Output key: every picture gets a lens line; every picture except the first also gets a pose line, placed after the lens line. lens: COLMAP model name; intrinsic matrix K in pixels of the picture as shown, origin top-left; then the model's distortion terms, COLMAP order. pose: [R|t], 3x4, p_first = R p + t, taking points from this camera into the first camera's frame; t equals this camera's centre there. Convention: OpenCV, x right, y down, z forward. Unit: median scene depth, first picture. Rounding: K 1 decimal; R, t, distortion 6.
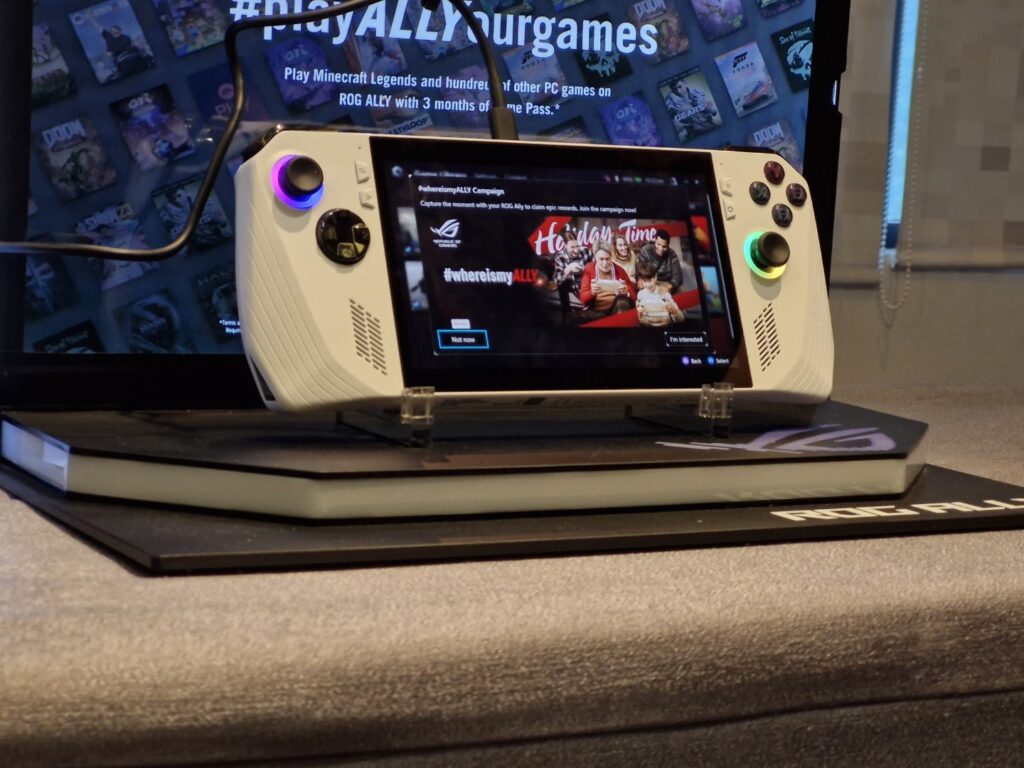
lens RADIAL K [[2670.3, 0, 509.1], [0, 2670.3, 380.4], [0, 0, 1]] dist [-0.029478, 0.000000]
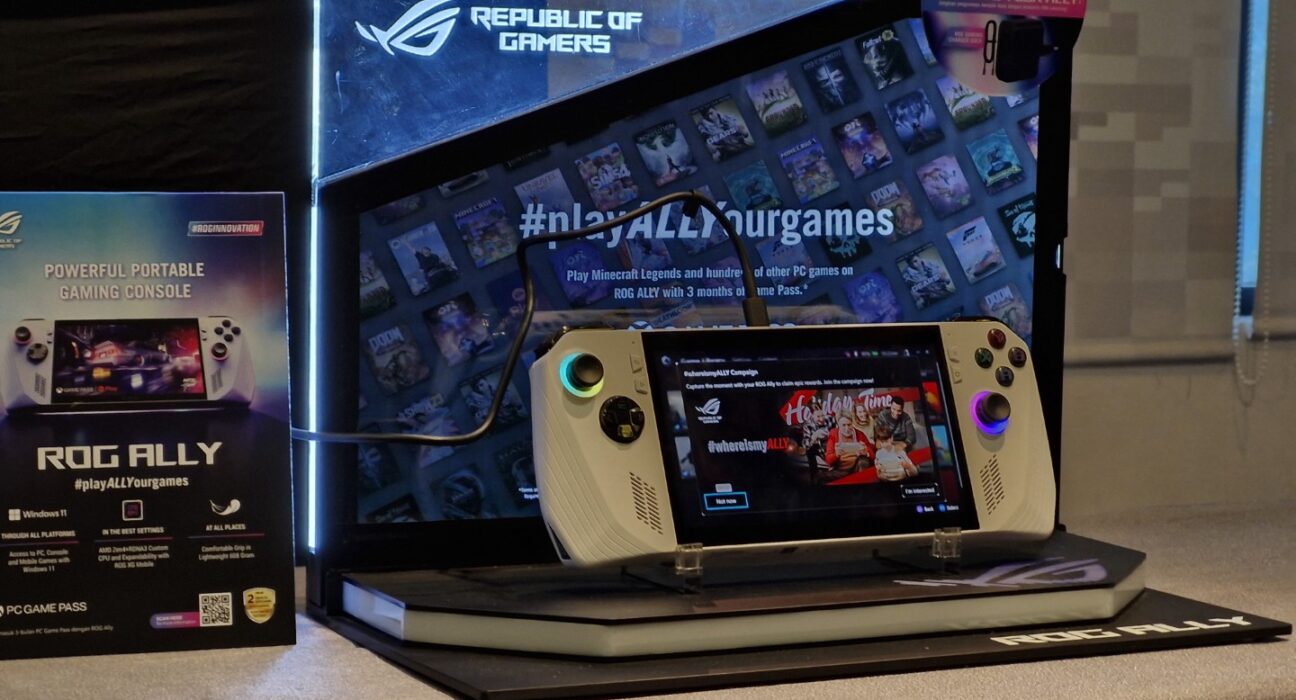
lens RADIAL K [[3377.6, 0, 650.5], [0, 3377.6, 353.9], [0, 0, 1]] dist [-0.174979, 0.000000]
pose [[0.997958, -0.034467, -0.053785, 0.030823], [0.032716, 0.998916, -0.033106, -0.030615], [0.054868, 0.031278, 0.998004, -0.477509]]
